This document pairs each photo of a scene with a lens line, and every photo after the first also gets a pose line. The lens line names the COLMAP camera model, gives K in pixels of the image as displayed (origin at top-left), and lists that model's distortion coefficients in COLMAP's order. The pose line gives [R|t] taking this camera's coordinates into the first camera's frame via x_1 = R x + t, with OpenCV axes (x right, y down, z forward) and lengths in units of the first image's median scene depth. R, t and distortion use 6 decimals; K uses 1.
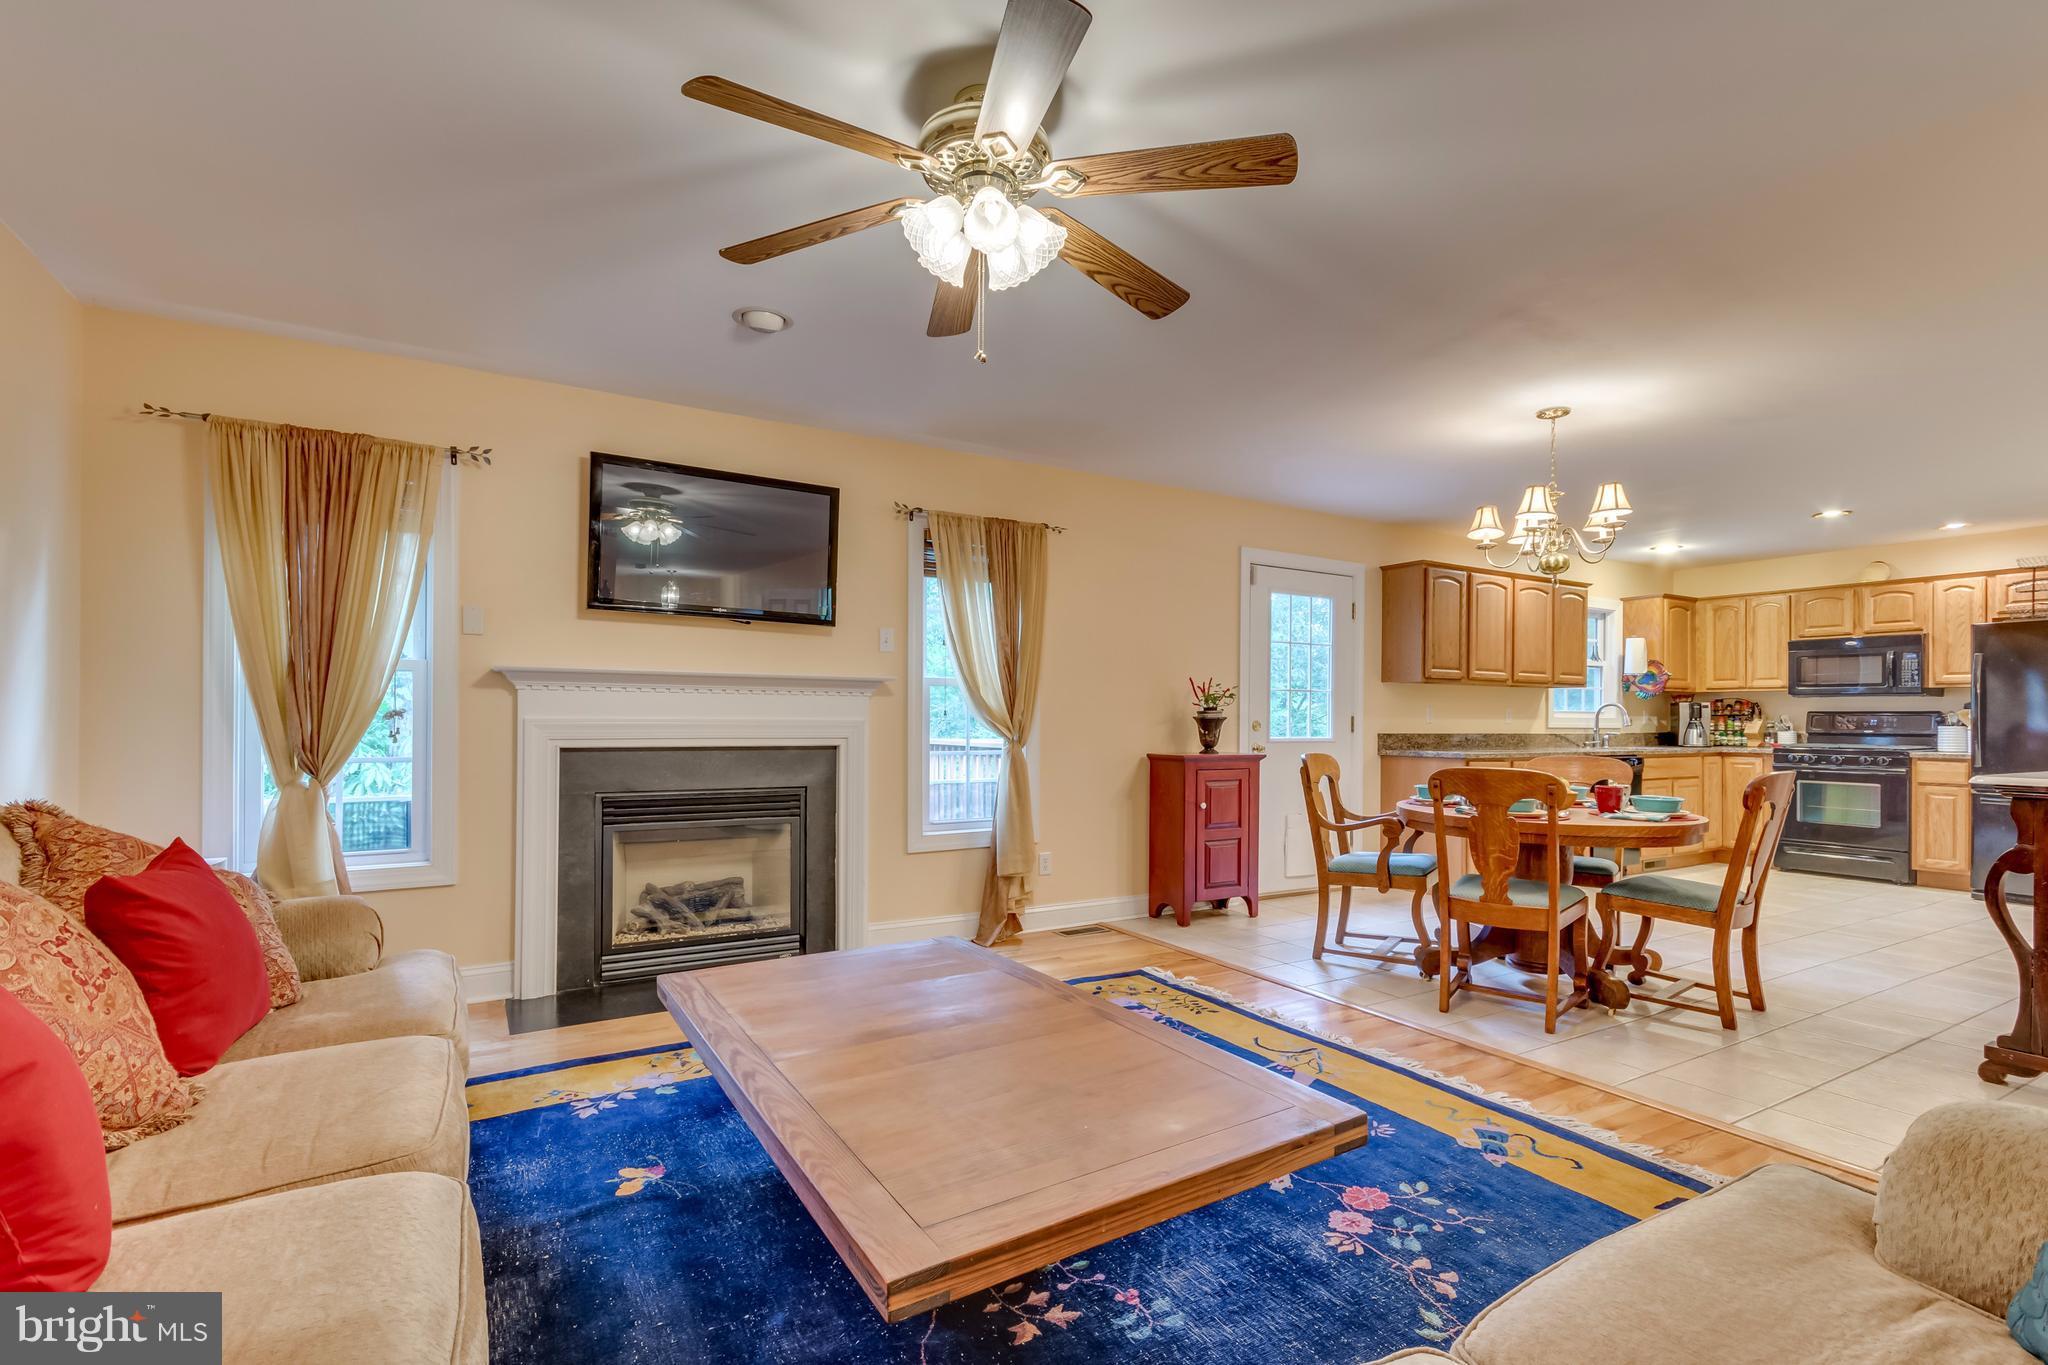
lens RADIAL K [[953.5, 0, 1004.3], [0, 953.5, 718.7], [0, 0, 1]] dist [-0.006410, 0.000123]
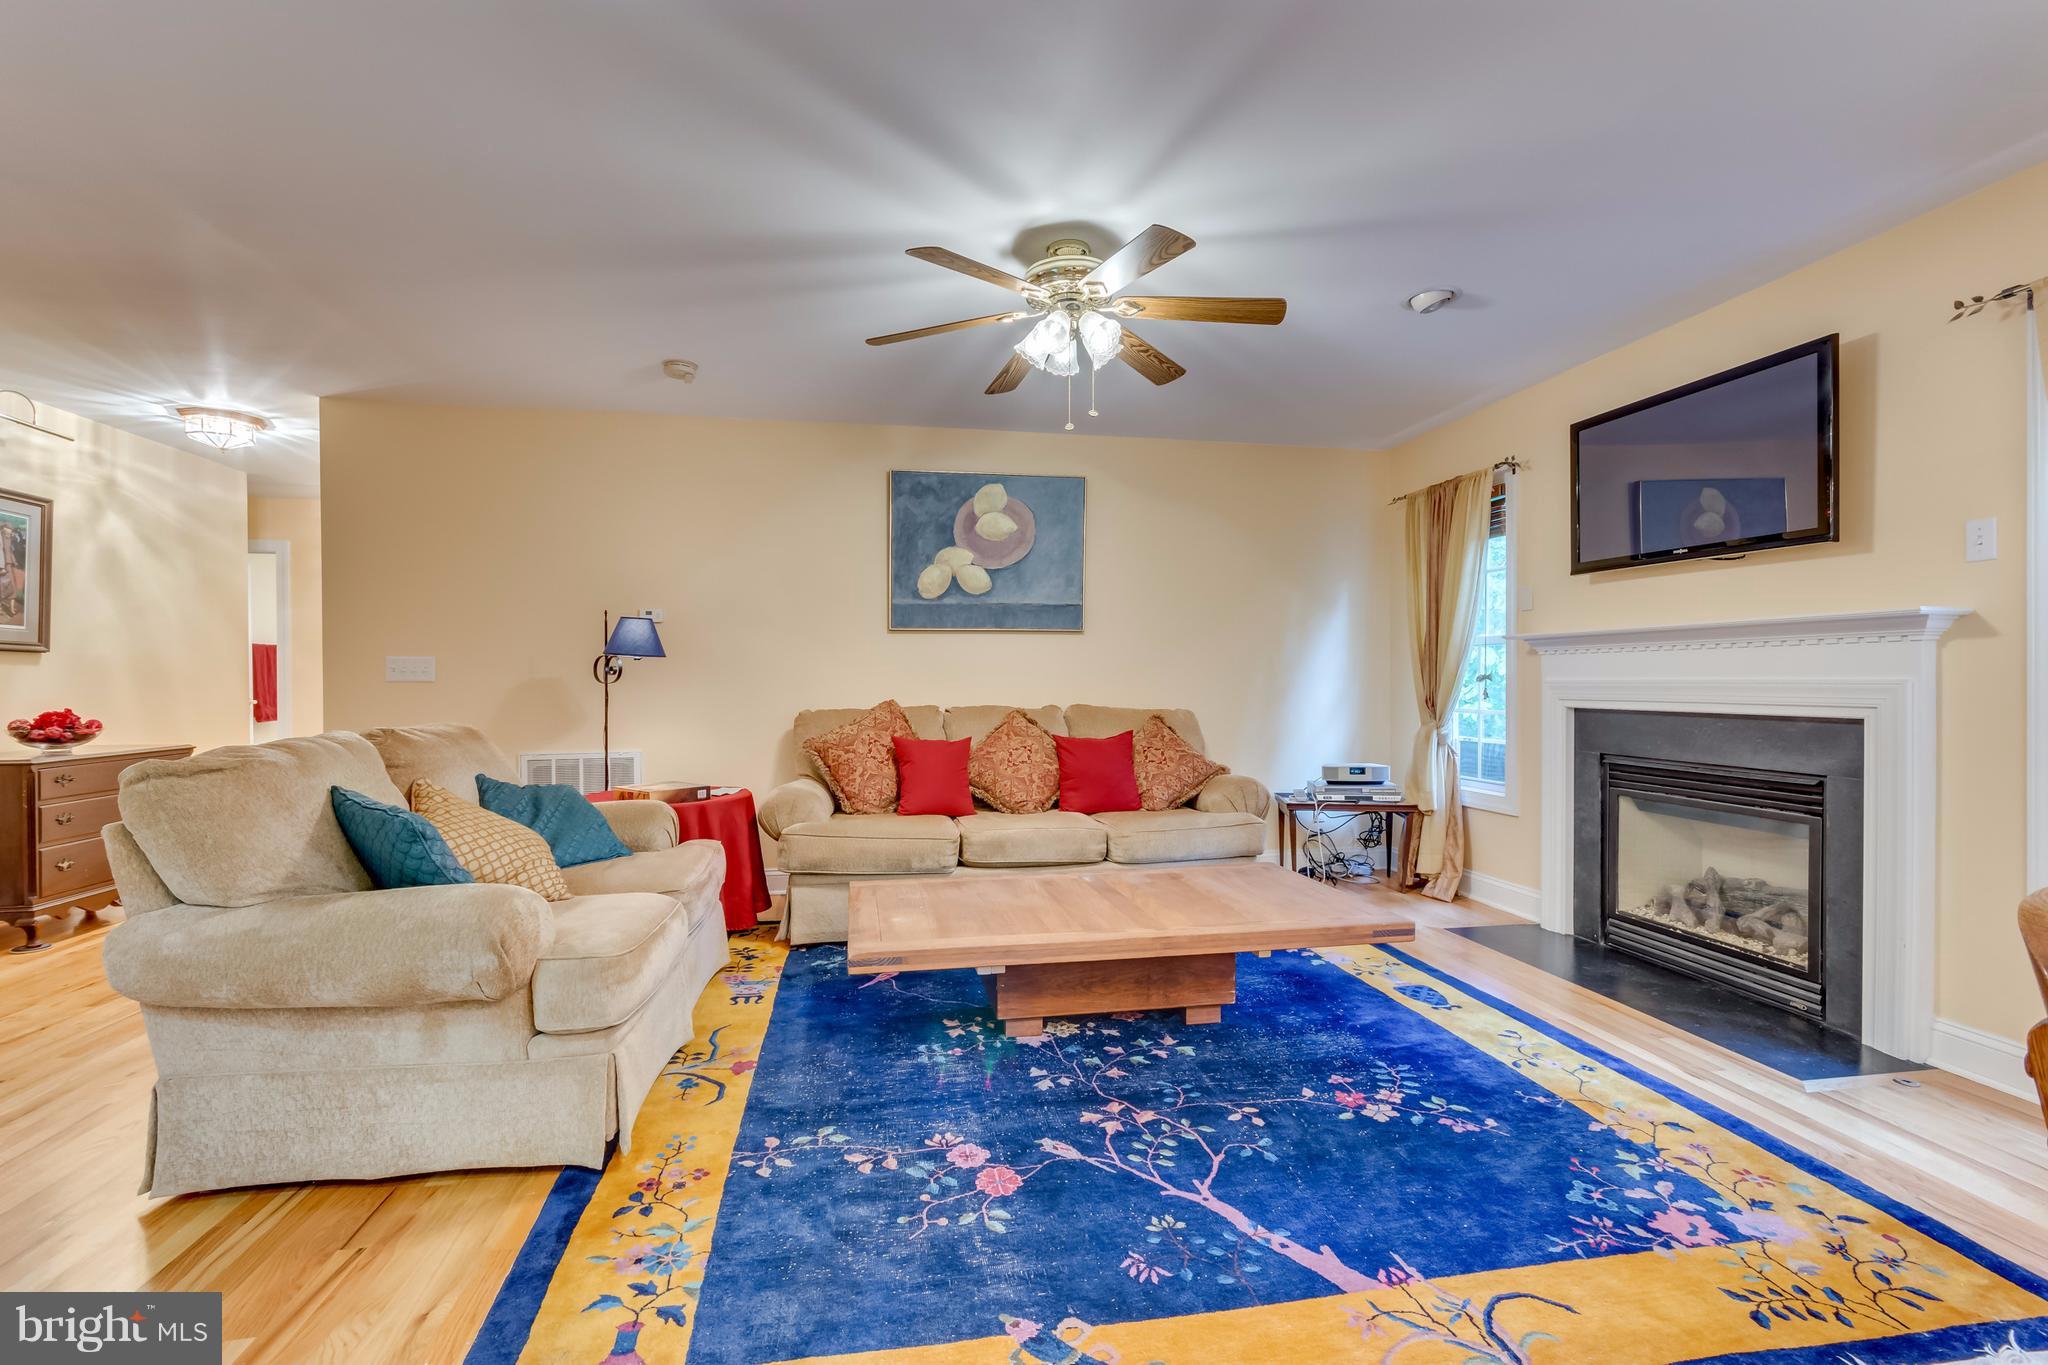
lens RADIAL K [[953.5, 0, 1026.8], [0, 953.5, 680.4], [0, 0, 1]] dist [-0.006410, 0.000123]
pose [[-0.367434, -0.002664, -0.930046, 1.014128], [-0.000338, 0.999996, -0.002731, 0.005631], [0.930050, -0.000689, -0.367433, 1.111732]]
